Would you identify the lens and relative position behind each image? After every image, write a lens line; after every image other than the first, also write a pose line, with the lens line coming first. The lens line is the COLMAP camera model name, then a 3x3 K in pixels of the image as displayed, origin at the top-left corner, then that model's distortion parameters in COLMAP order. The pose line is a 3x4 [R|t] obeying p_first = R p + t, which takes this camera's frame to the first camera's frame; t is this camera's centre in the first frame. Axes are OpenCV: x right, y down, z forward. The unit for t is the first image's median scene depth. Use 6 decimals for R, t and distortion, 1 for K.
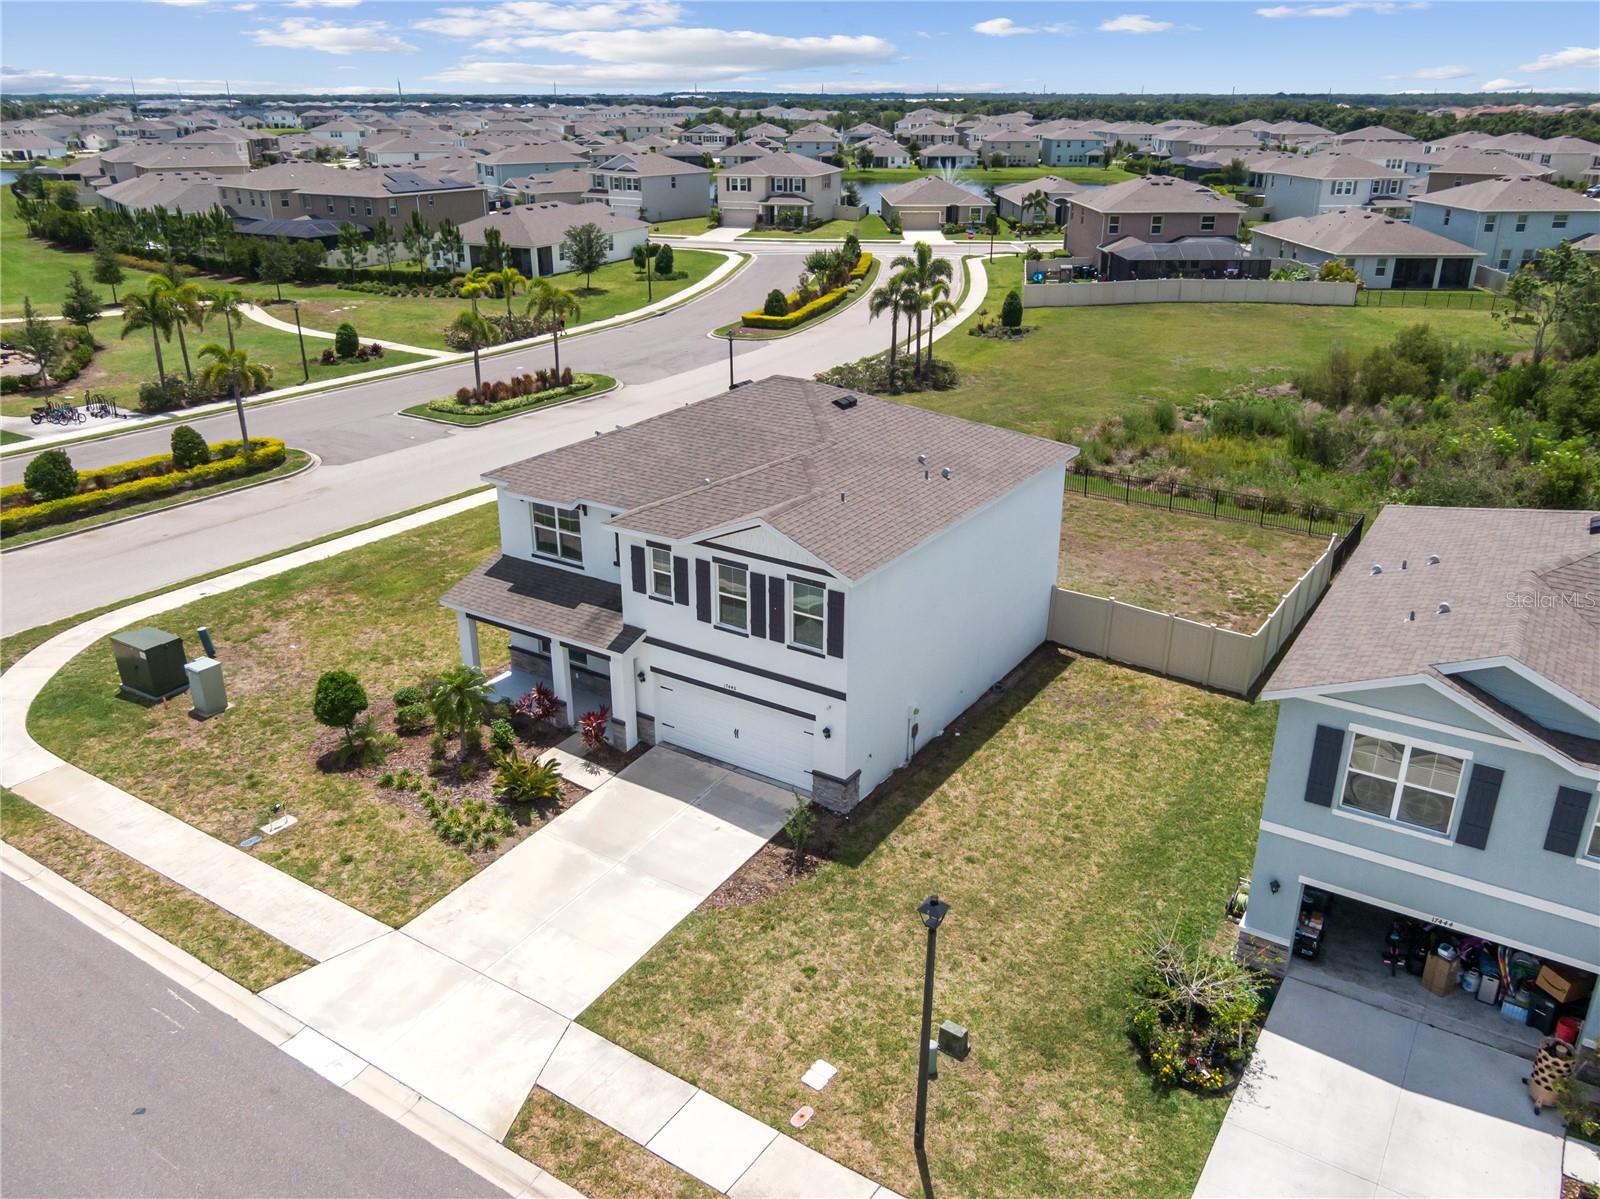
lens RADIAL K [[1242.9, 0, 800.0], [0, 1242.9, 599.5], [0, 0, 1]] dist [0.009428, -0.005813]
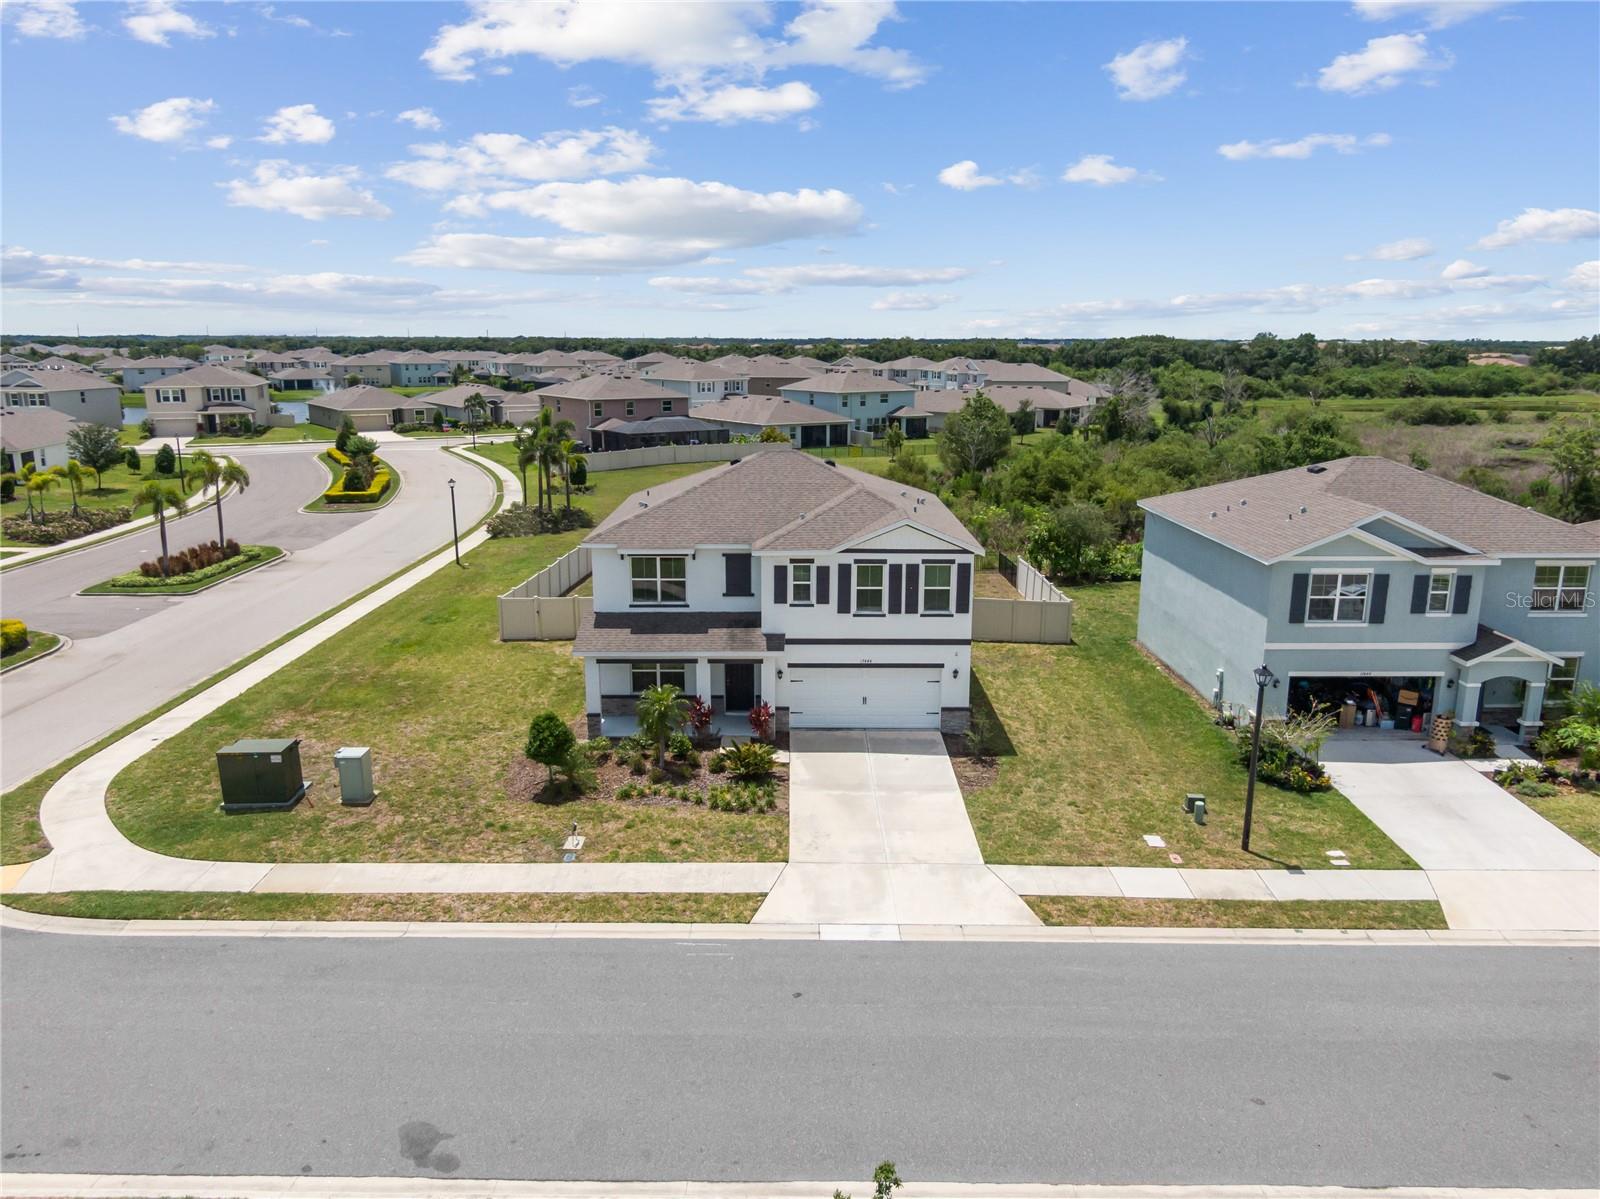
lens RADIAL K [[1133.4, 0, 800.0], [0, 1133.4, 599.5], [0, 0, 1]] dist [0.043505, -0.065952]
pose [[0.833631, -0.121949, 0.538691, -0.727459], [0.206239, 0.973503, -0.098775, 0.107551], [-0.512372, 0.193441, 0.836693, 0.024026]]
